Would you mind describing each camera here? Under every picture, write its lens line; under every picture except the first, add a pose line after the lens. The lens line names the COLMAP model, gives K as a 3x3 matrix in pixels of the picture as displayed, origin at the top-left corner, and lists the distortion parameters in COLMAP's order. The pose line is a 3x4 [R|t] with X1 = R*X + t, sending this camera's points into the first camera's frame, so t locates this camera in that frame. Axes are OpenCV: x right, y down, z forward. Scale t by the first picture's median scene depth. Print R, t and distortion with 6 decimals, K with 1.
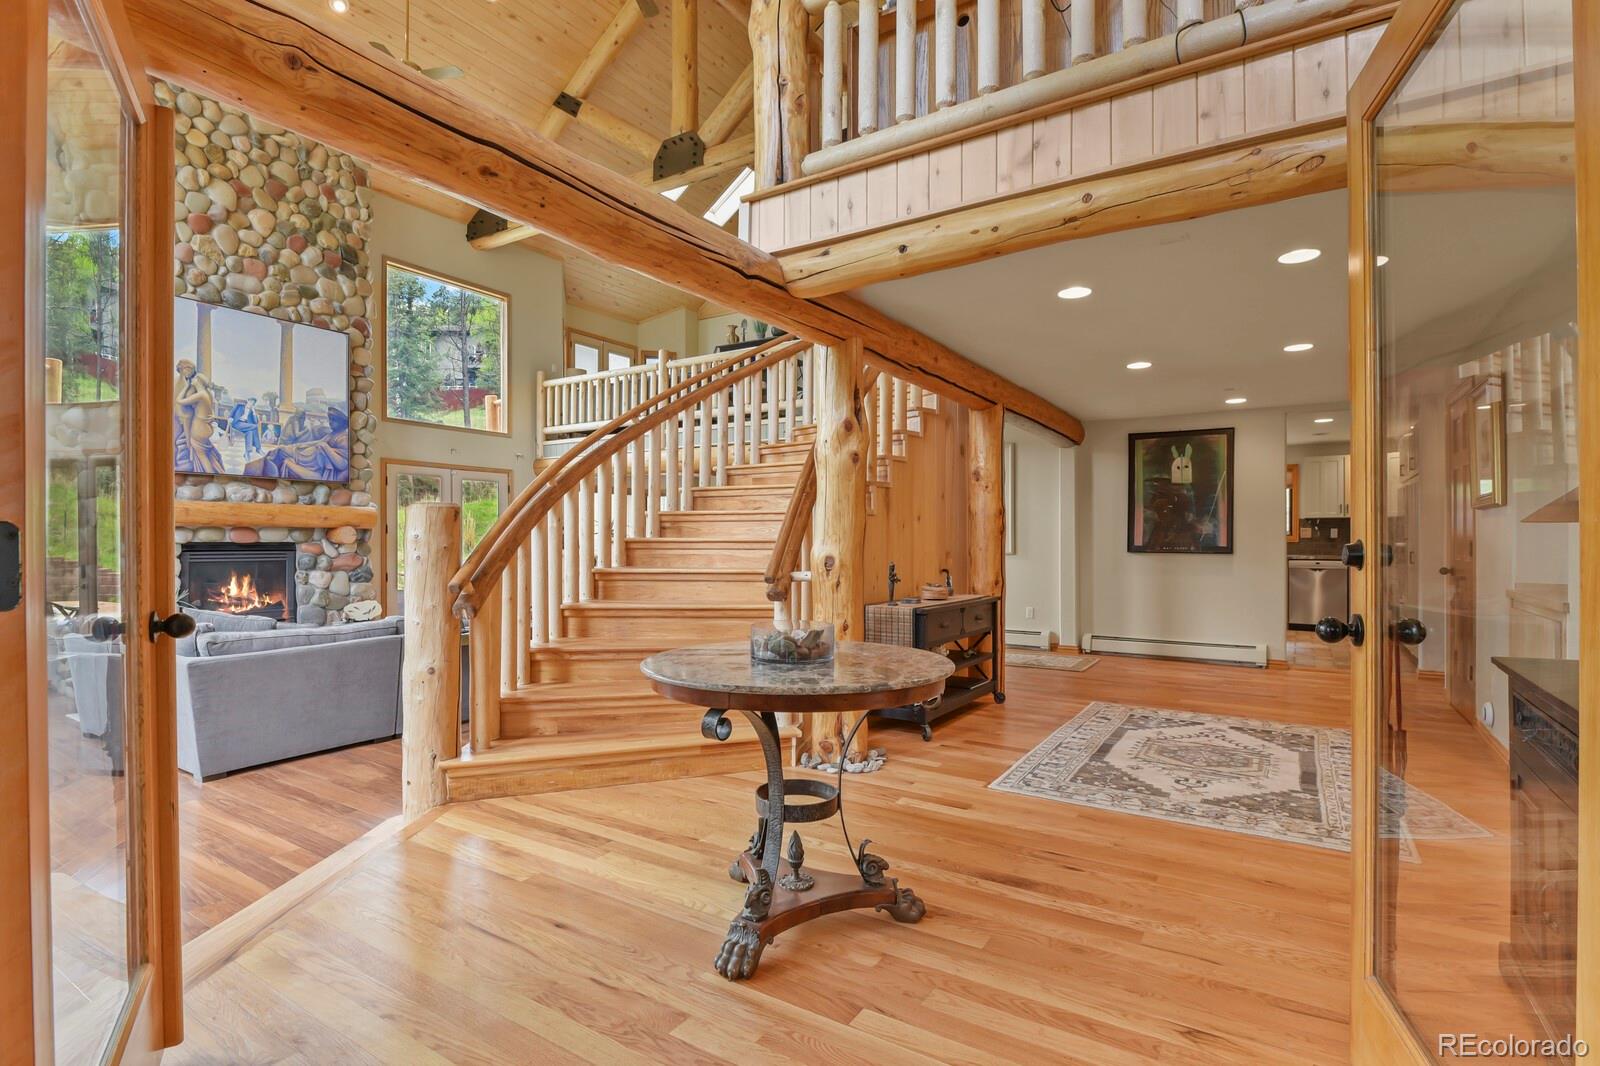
lens RADIAL K [[775.3, 0, 800.2], [0, 775.3, 540.6], [0, 0, 1]] dist [-0.006265, -0.007226]
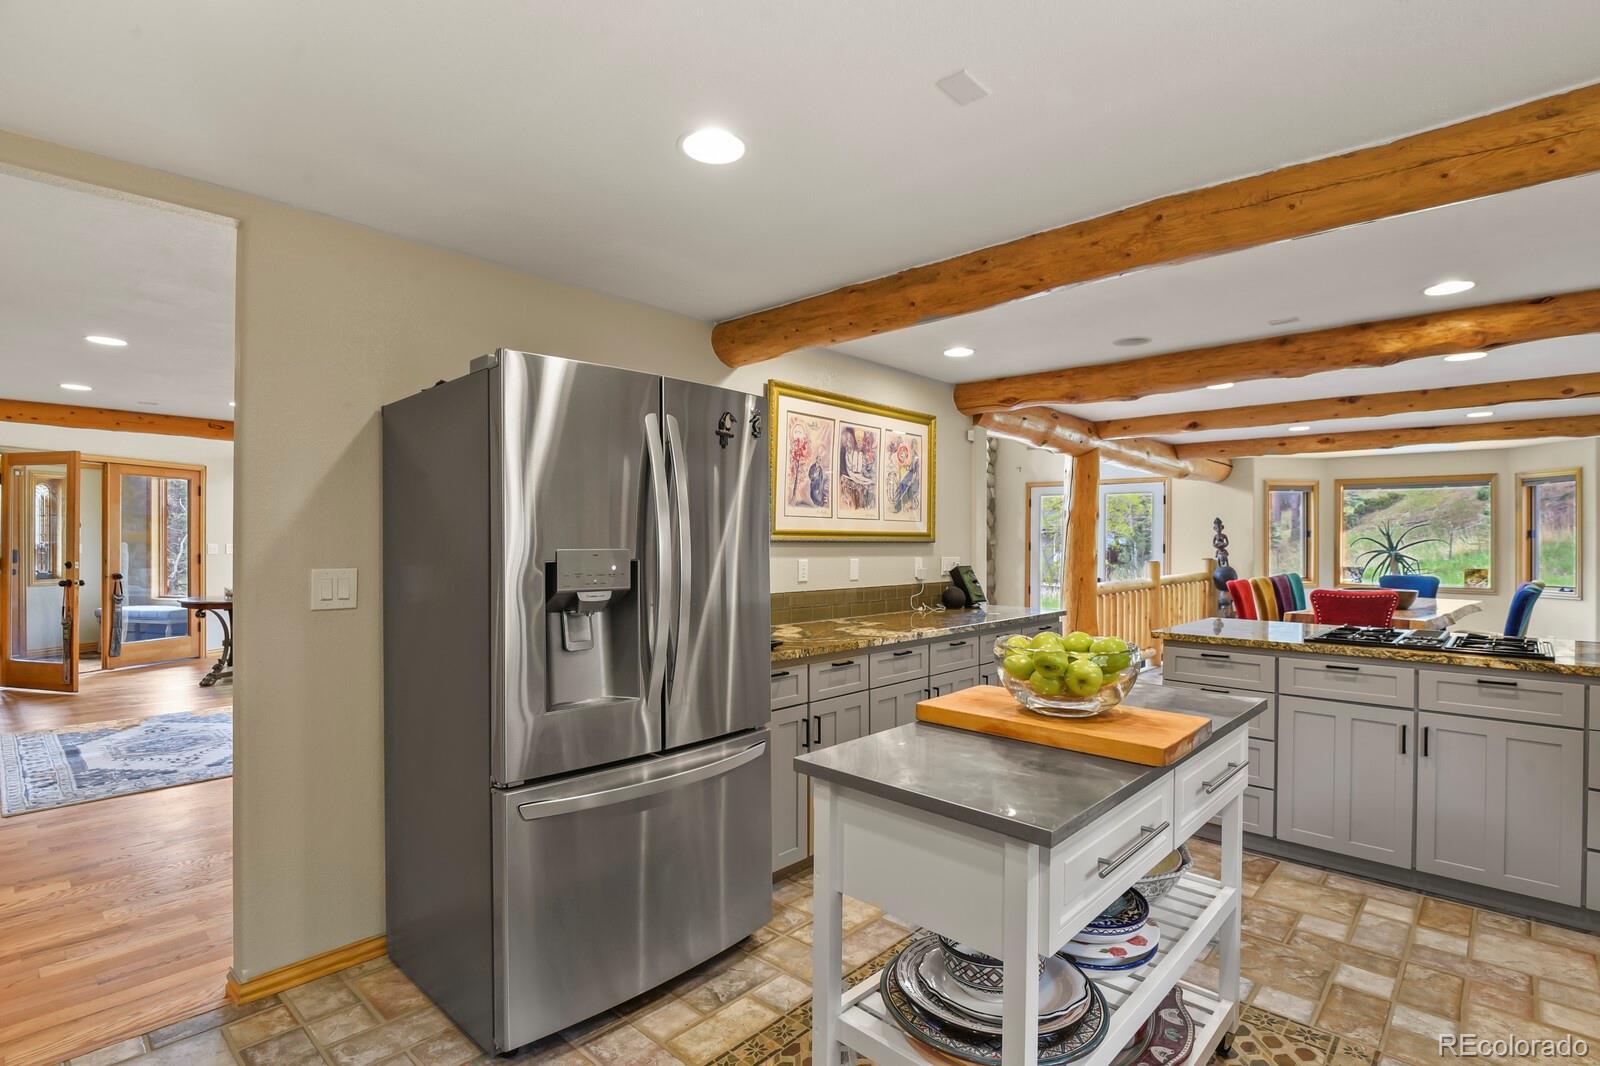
lens RADIAL K [[775.3, 0, 802.7], [0, 775.3, 541.6], [0, 0, 1]] dist [-0.006265, -0.007226]
pose [[-0.173881, 0.000916, -0.984766, 0.778645], [-0.006026, 0.999980, 0.001994, -0.027913], [0.984748, 0.006281, -0.173872, 1.107019]]
